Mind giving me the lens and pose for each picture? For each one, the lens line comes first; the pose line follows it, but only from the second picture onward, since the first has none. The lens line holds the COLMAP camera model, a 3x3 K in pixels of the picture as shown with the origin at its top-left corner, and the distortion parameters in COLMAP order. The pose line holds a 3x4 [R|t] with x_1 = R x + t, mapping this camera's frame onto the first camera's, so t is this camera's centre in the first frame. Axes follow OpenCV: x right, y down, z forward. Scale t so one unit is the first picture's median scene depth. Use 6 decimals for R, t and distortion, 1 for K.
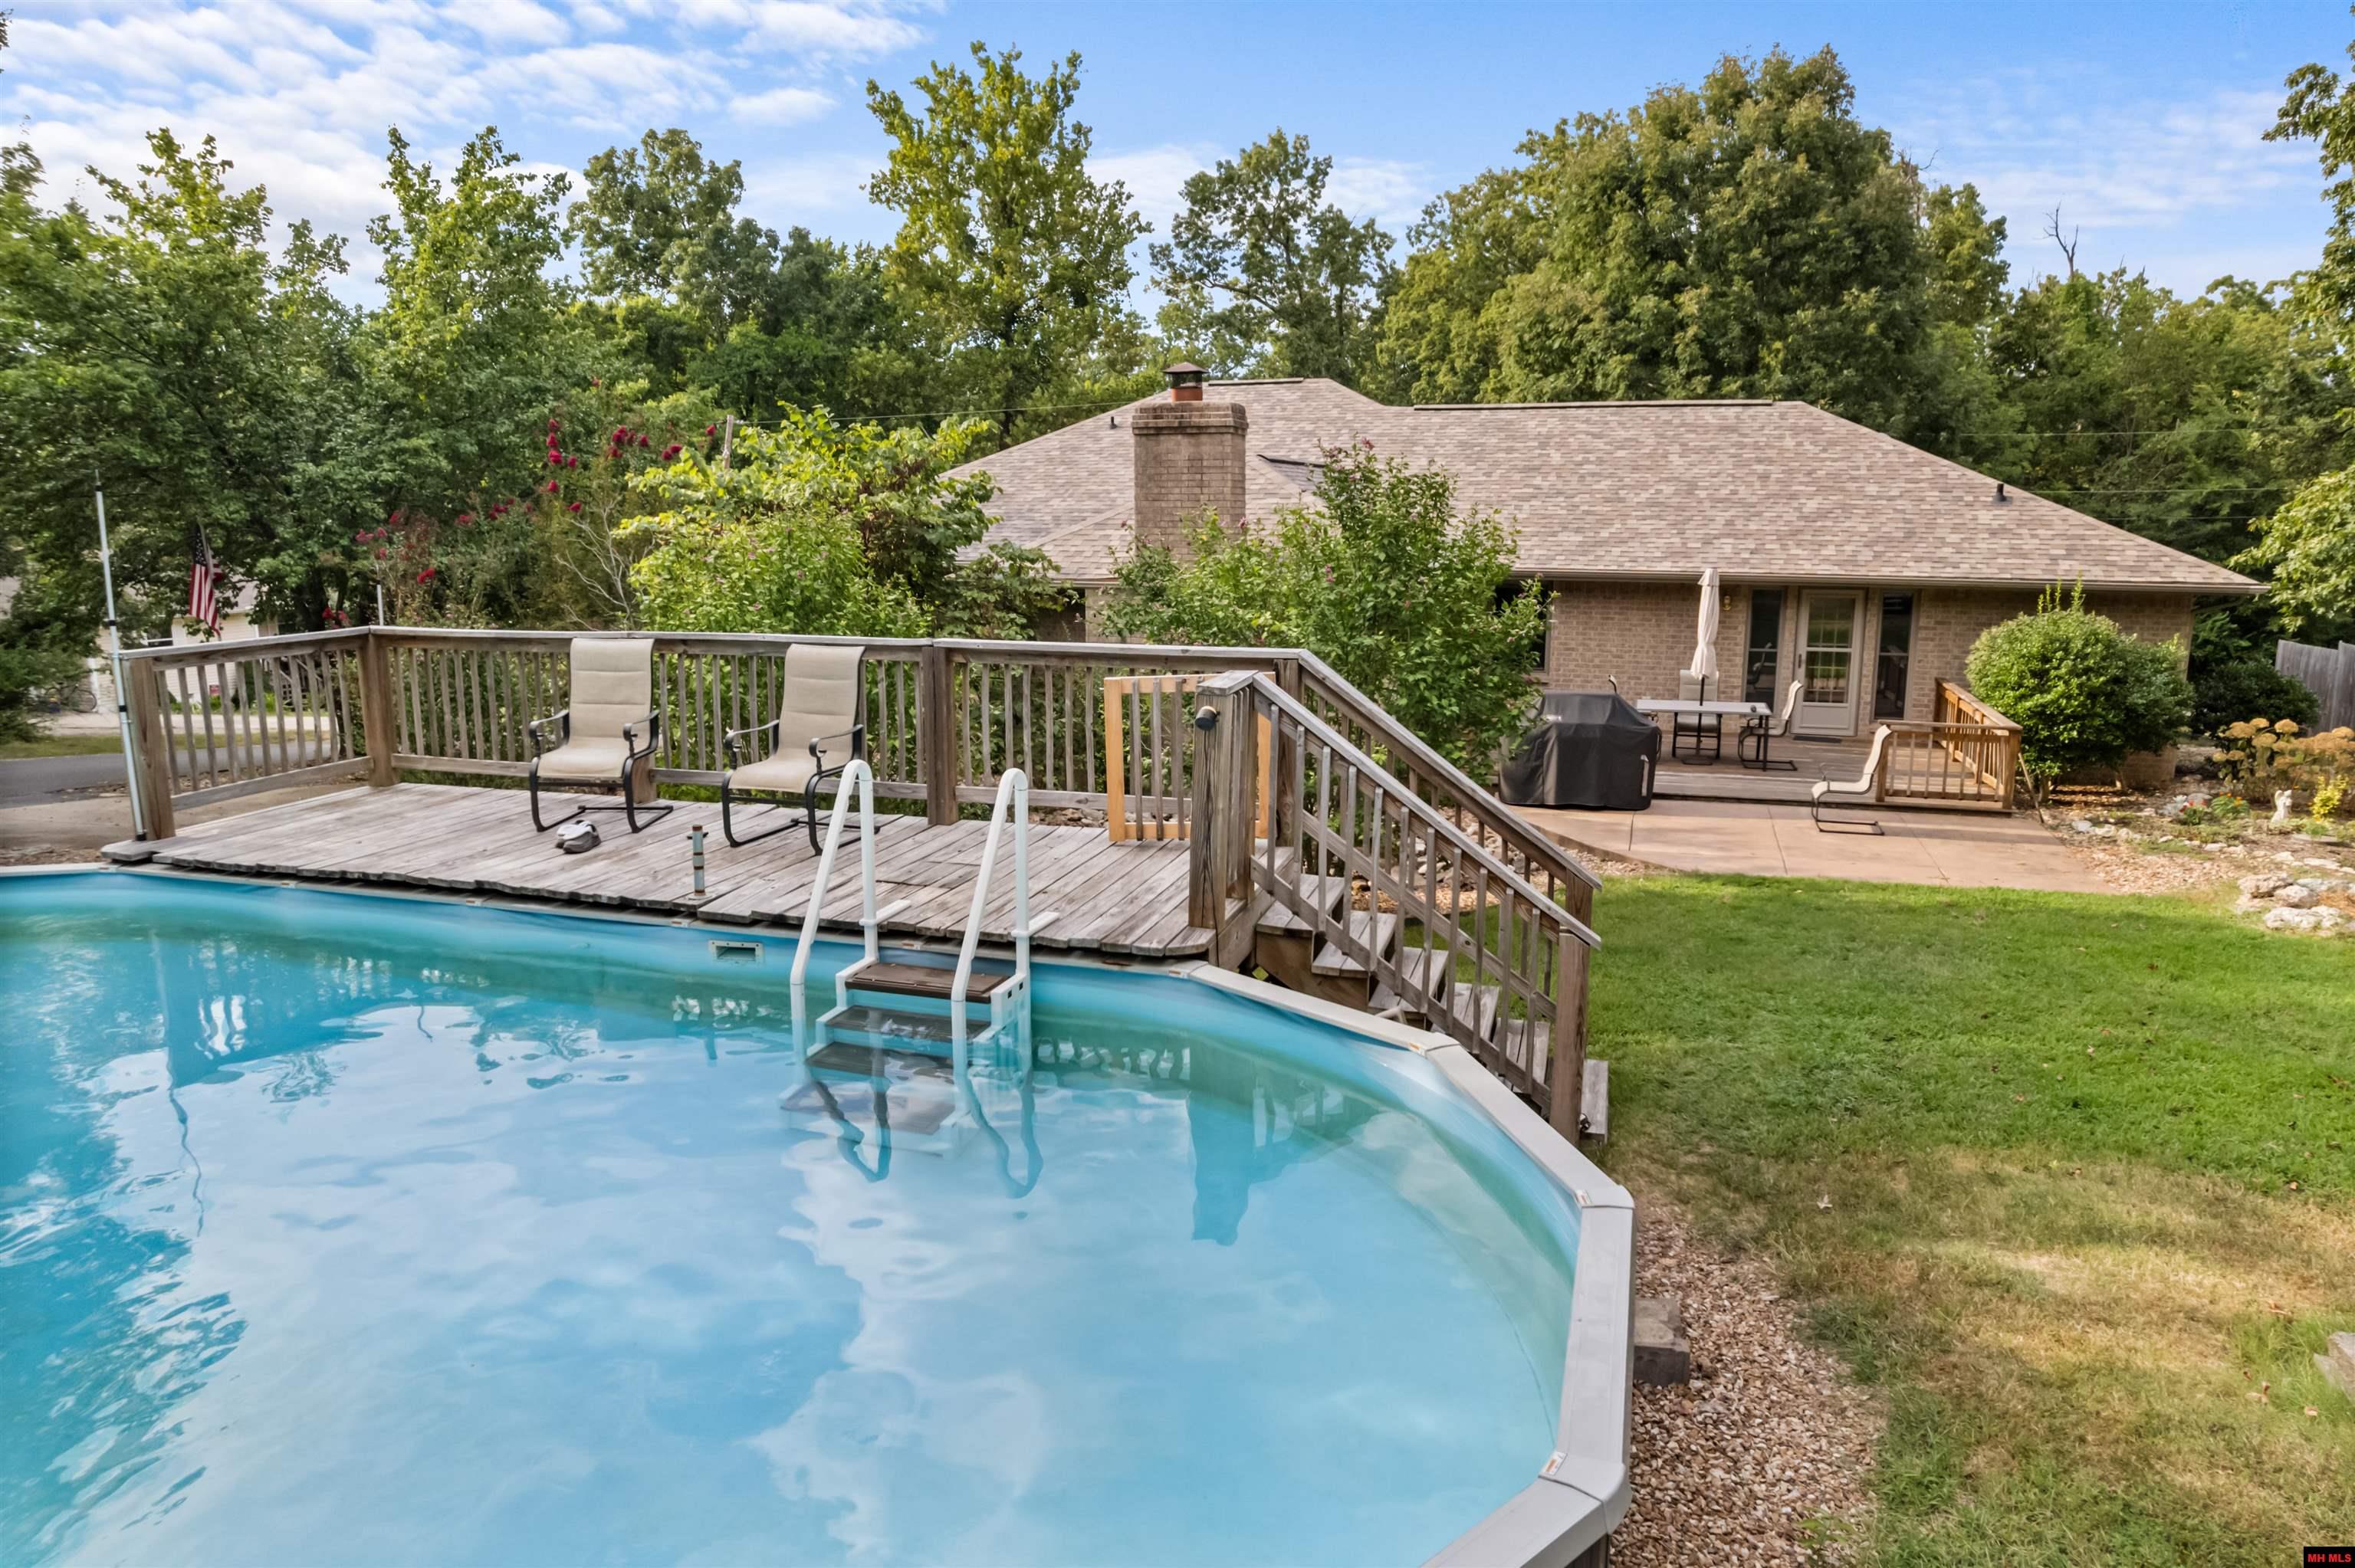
lens RADIAL K [[1506.9, 0, 1188.0], [0, 1506.9, 797.4], [0, 0, 1]] dist [-0.072629, 0.062992]
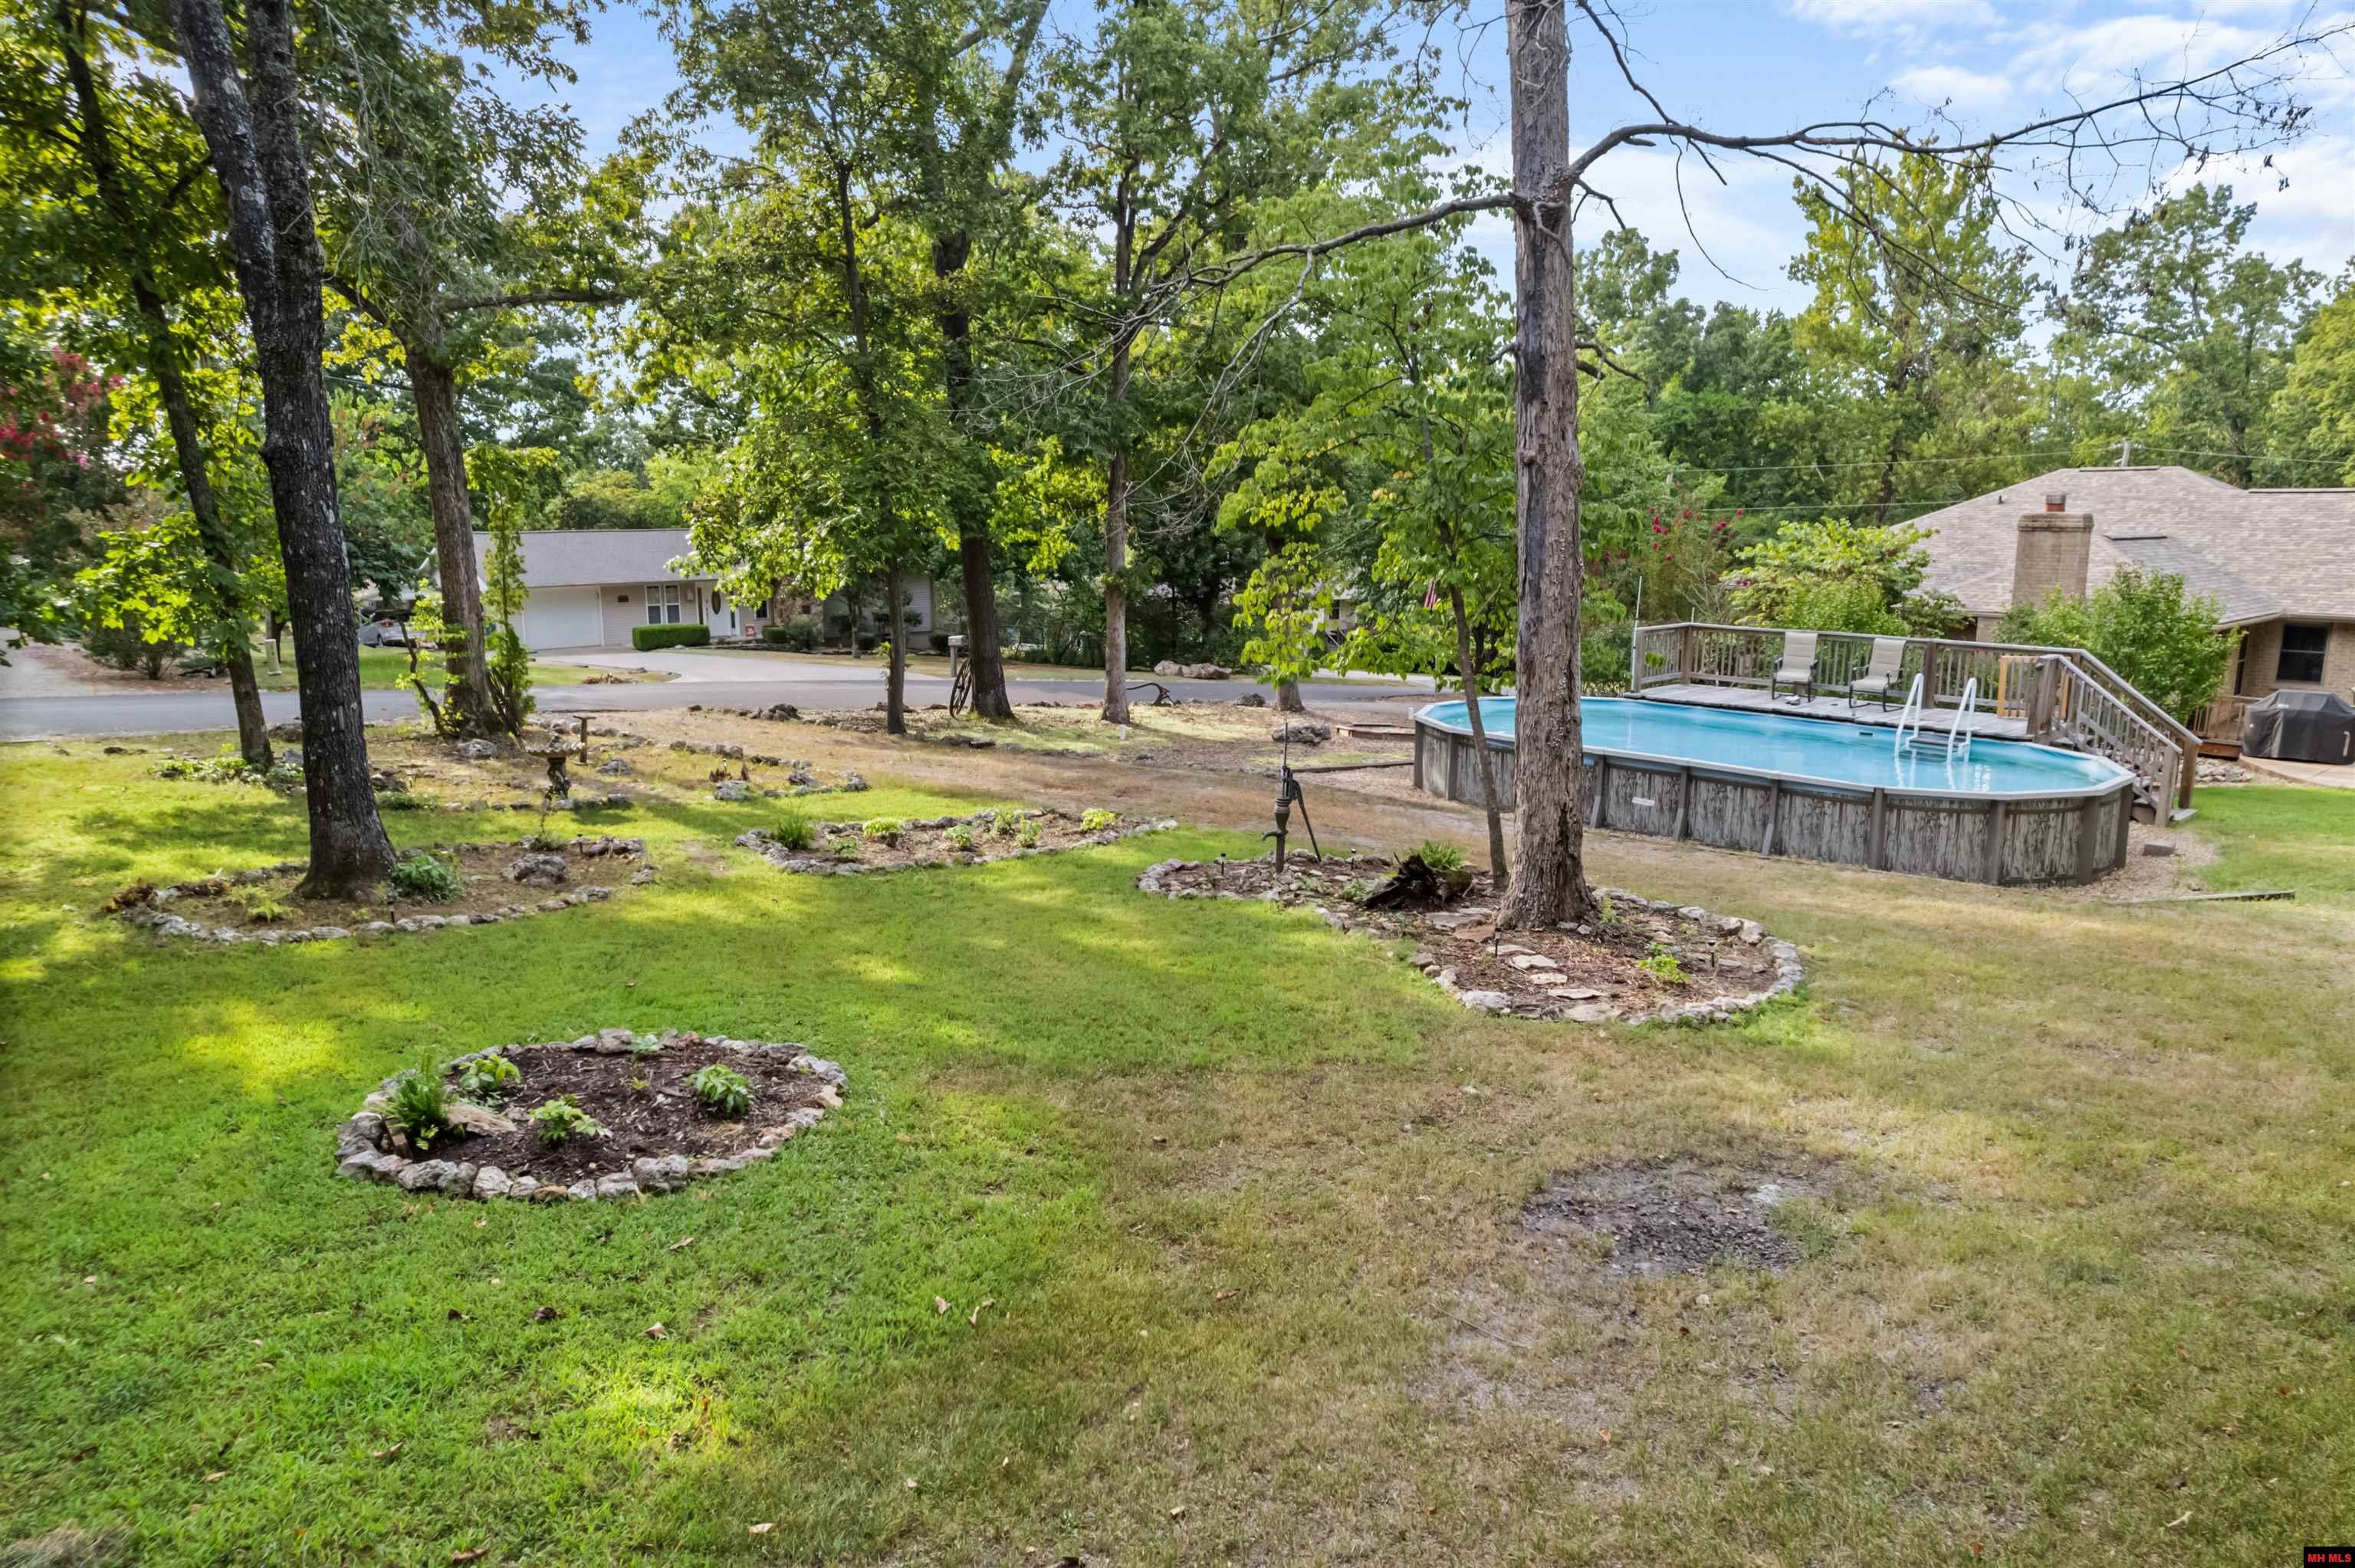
lens RADIAL K [[1505.6, 0, 1184.9], [0, 1505.6, 799.3], [0, 0, 1]] dist [-0.078491, 0.076806]
pose [[0.862472, 0.099260, -0.496276, 0.003585], [-0.097641, 0.994791, 0.029278, 0.033036], [0.496597, 0.023205, 0.867671, -0.279023]]
